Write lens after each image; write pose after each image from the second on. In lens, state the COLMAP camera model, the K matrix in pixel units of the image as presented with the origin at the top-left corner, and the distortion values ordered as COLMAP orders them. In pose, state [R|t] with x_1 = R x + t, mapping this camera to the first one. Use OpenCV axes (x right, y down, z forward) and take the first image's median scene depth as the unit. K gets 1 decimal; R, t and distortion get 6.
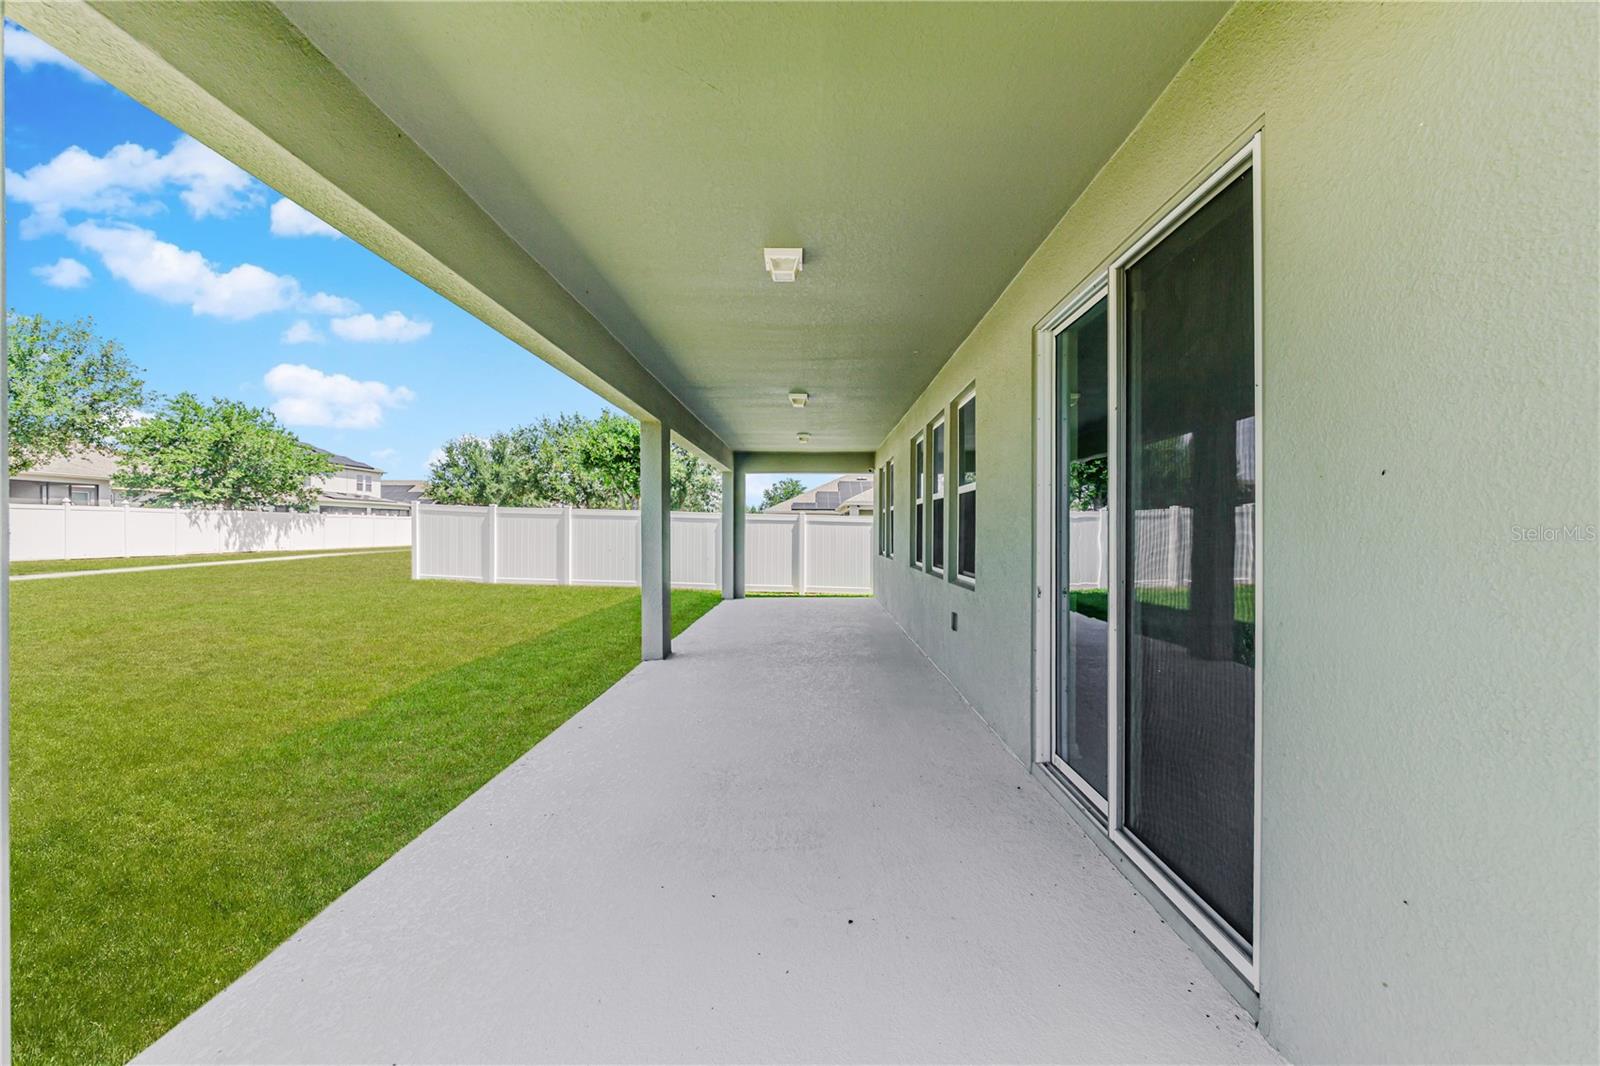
lens RADIAL K [[653.5, 0, 802.1], [0, 653.5, 534.7], [0, 0, 1]] dist [-0.006860, 0.001102]
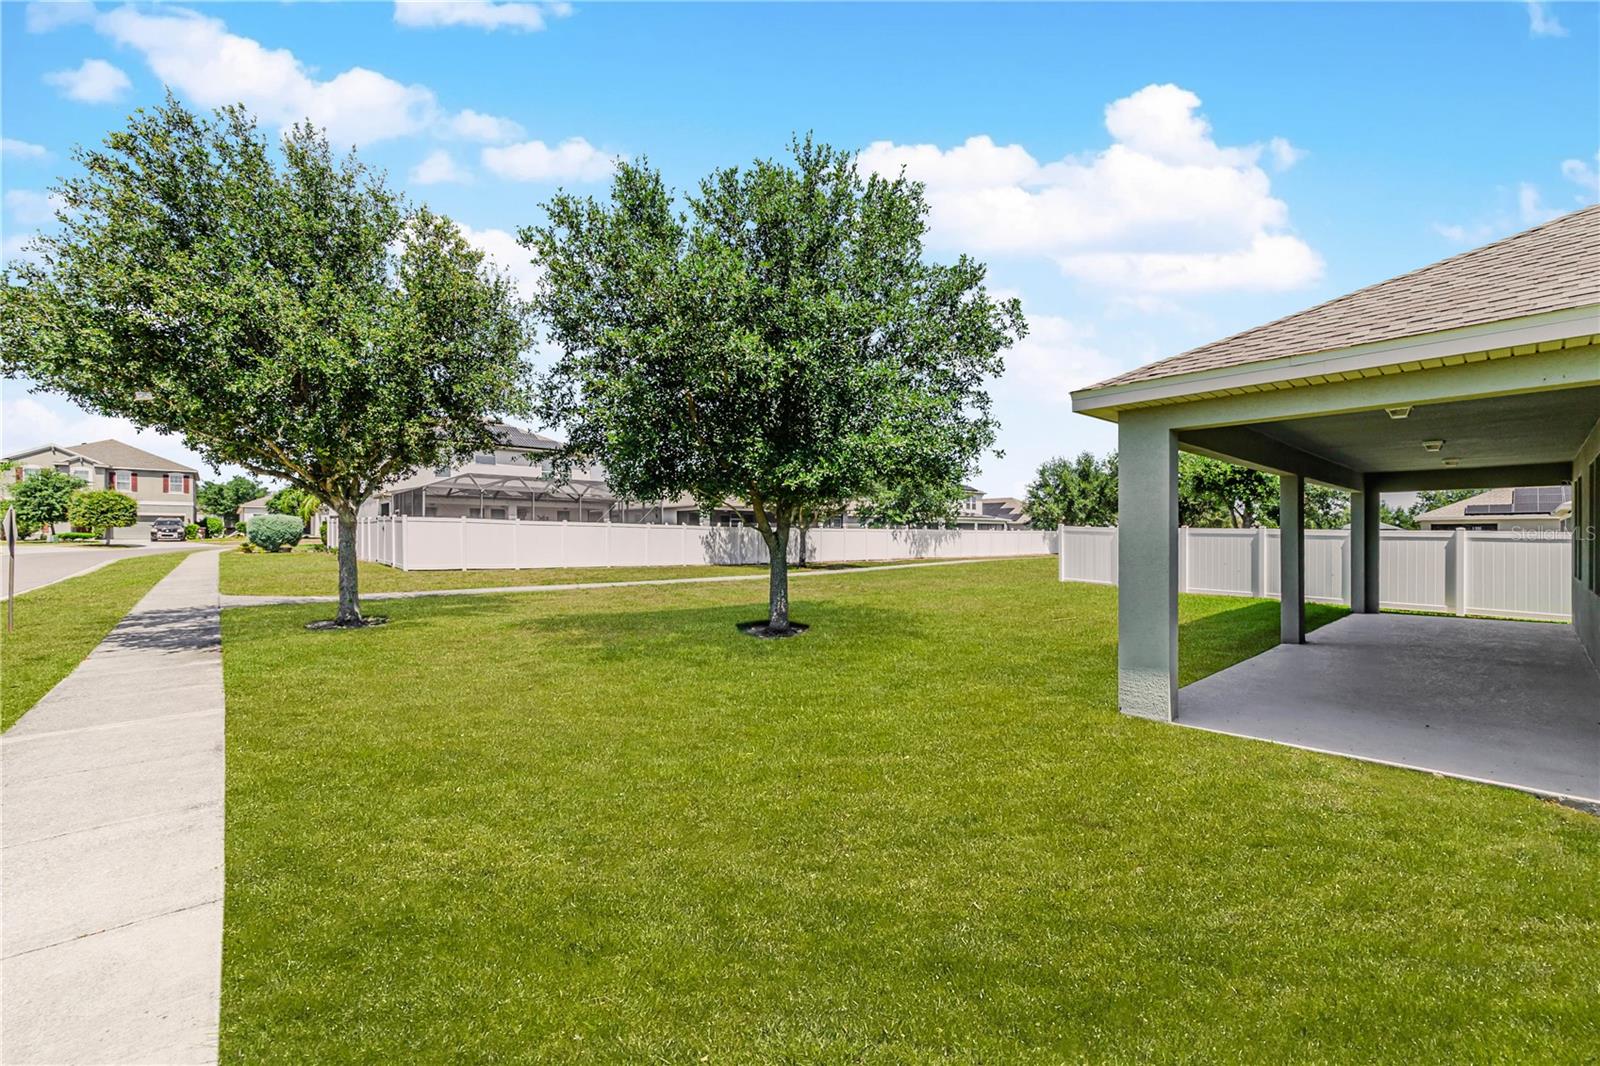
lens RADIAL K [[653.5, 0, 806.8], [0, 653.5, 539.9], [0, 0, 1]] dist [-0.006860, 0.001102]
pose [[0.686007, -0.001126, -0.727594, 0.025713], [-0.004604, 0.999972, -0.005888, -0.006092], [0.727581, 0.007389, 0.685982, -0.236755]]
